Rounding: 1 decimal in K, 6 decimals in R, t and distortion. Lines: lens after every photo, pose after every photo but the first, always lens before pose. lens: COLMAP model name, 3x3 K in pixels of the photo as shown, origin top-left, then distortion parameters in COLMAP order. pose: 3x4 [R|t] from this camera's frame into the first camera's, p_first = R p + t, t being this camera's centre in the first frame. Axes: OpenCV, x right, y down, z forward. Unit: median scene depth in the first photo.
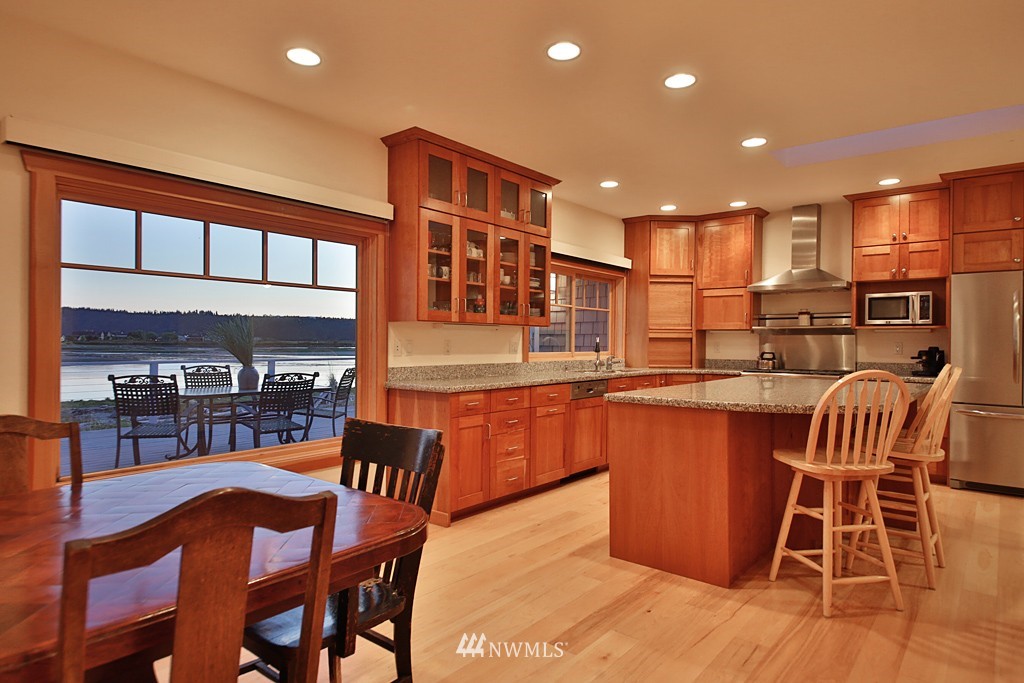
lens RADIAL K [[585.9, 0, 509.9], [0, 585.9, 341.2], [0, 0, 1]] dist [0.001755, -0.001124]
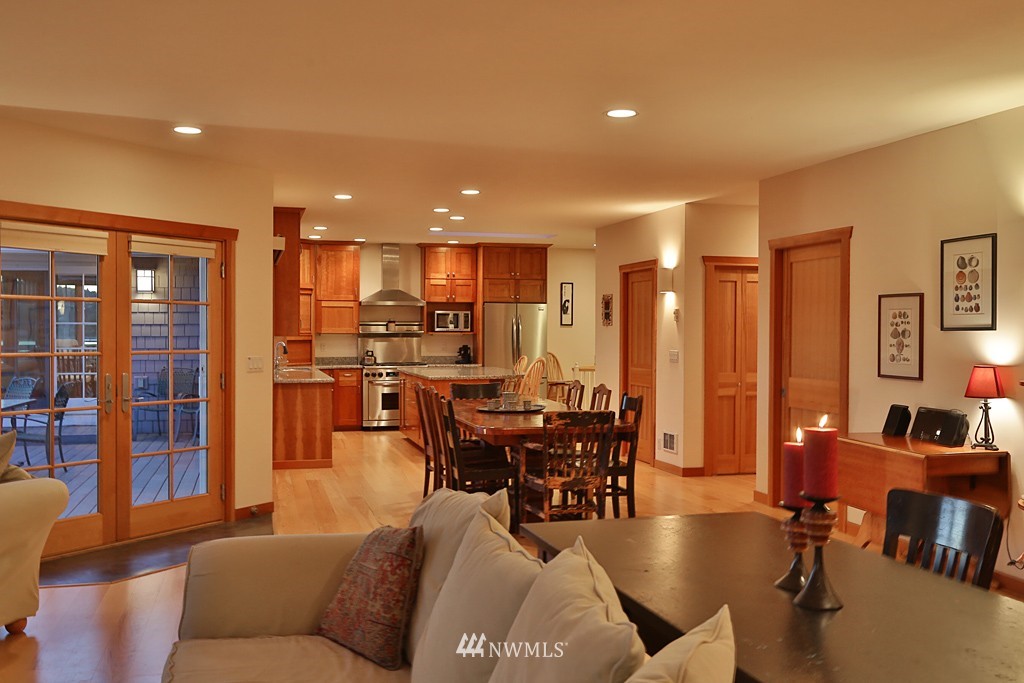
lens RADIAL K [[915.8, 0, 512.1], [0, 915.8, 341.6], [0, 0, 1]] dist [0.003943, 0.000219]
pose [[0.553827, -0.012166, 0.832543, -1.251327], [0.002126, 0.999911, 0.013197, -0.032085], [-0.832629, -0.005539, 0.553804, -0.474691]]
